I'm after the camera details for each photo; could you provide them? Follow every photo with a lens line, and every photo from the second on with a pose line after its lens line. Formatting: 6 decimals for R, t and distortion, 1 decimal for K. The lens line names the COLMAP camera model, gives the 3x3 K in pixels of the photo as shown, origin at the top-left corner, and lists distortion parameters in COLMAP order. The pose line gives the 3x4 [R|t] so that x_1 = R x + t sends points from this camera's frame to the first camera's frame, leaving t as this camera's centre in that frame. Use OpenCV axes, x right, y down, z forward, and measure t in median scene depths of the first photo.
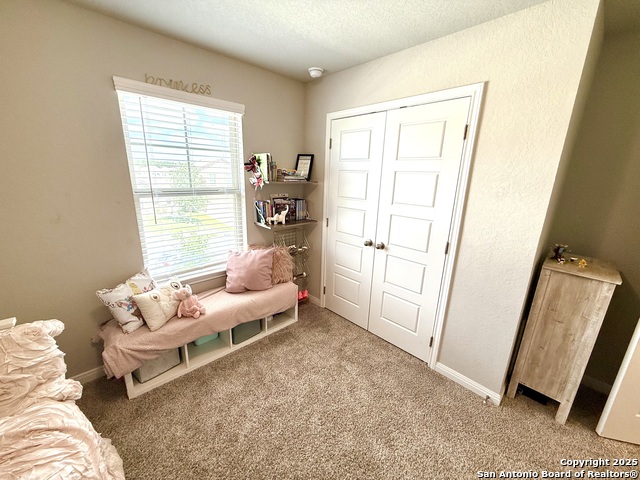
lens RADIAL K [[254.8, 0, 316.2], [0, 254.8, 239.7], [0, 0, 1]] dist [0.000212, 0.000182]
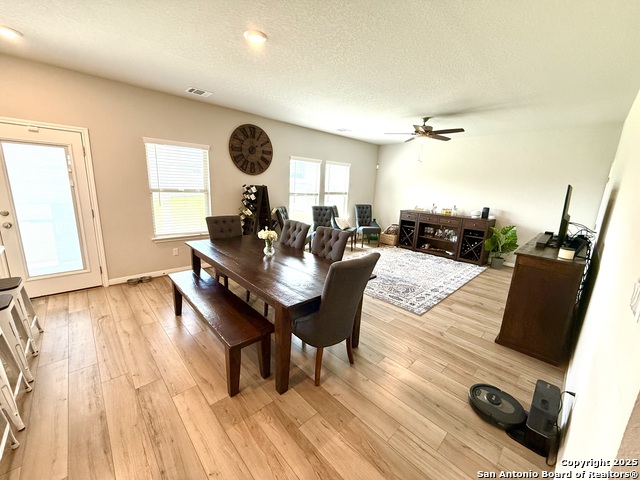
lens RADIAL K [[254.8, 0, 318.5], [0, 254.8, 239.3], [0, 0, 1]] dist [0.000212, 0.000182]
pose [[0.999799, 0.014682, -0.013671, 0.596625], [-0.015259, 0.998954, -0.043111, 0.249556], [0.013024, 0.043311, 0.998977, -0.899710]]
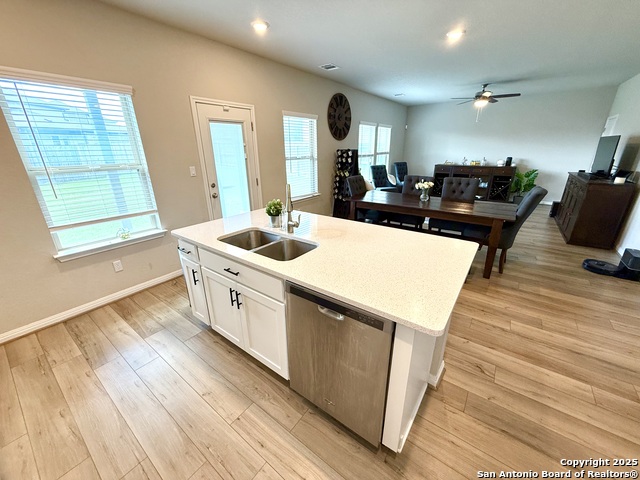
lens RADIAL K [[254.8, 0, 319.0], [0, 254.8, 238.9], [0, 0, 1]] dist [0.000212, 0.000182]
pose [[0.986639, -0.093949, 0.133102, -0.695828], [0.081161, 0.991826, 0.098454, 0.308401], [-0.141264, -0.086336, 0.986200, -1.271943]]
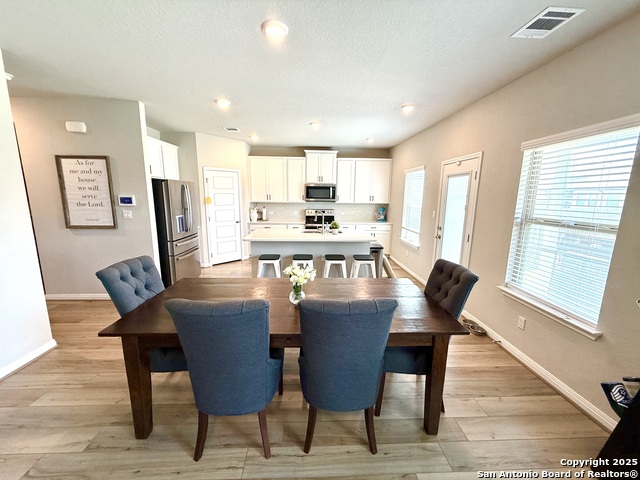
lens RADIAL K [[254.8, 0, 318.8], [0, 254.8, 239.8], [0, 0, 1]] dist [0.000212, 0.000182]
pose [[-0.667674, 0.088048, -0.739229, 0.925306], [-0.222411, 0.924039, 0.310942, -0.235543], [0.710454, 0.372020, -0.597374, 0.969829]]
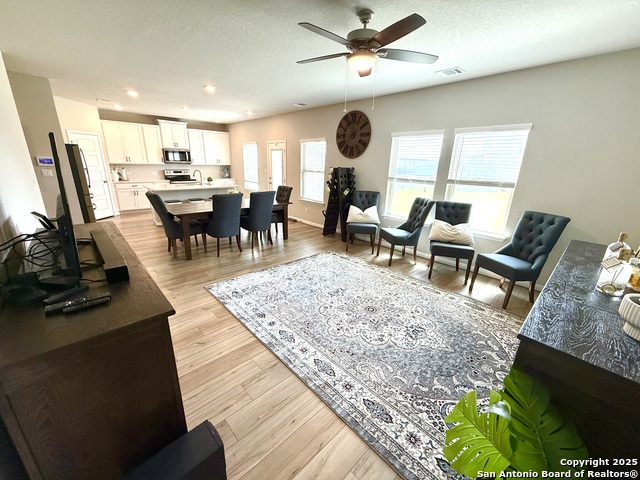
lens RADIAL K [[254.8, 0, 319.8], [0, 254.8, 240.4], [0, 0, 1]] dist [0.000212, 0.000182]
pose [[-0.018393, 0.262092, -0.964868, 2.607119], [-0.281015, 0.924775, 0.256559, -0.230528], [0.959527, 0.275862, 0.056642, 1.153661]]
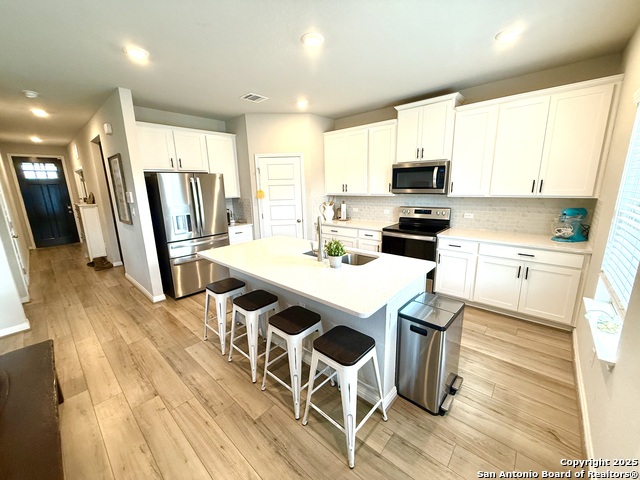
lens RADIAL K [[254.8, 0, 319.5], [0, 254.8, 239.5], [0, 0, 1]] dist [0.000212, 0.000182]
pose [[-0.997769, 0.003933, -0.066649, -0.594592], [-0.026577, 0.892365, 0.450532, -0.203293], [0.061248, 0.451298, -0.890269, 0.639204]]
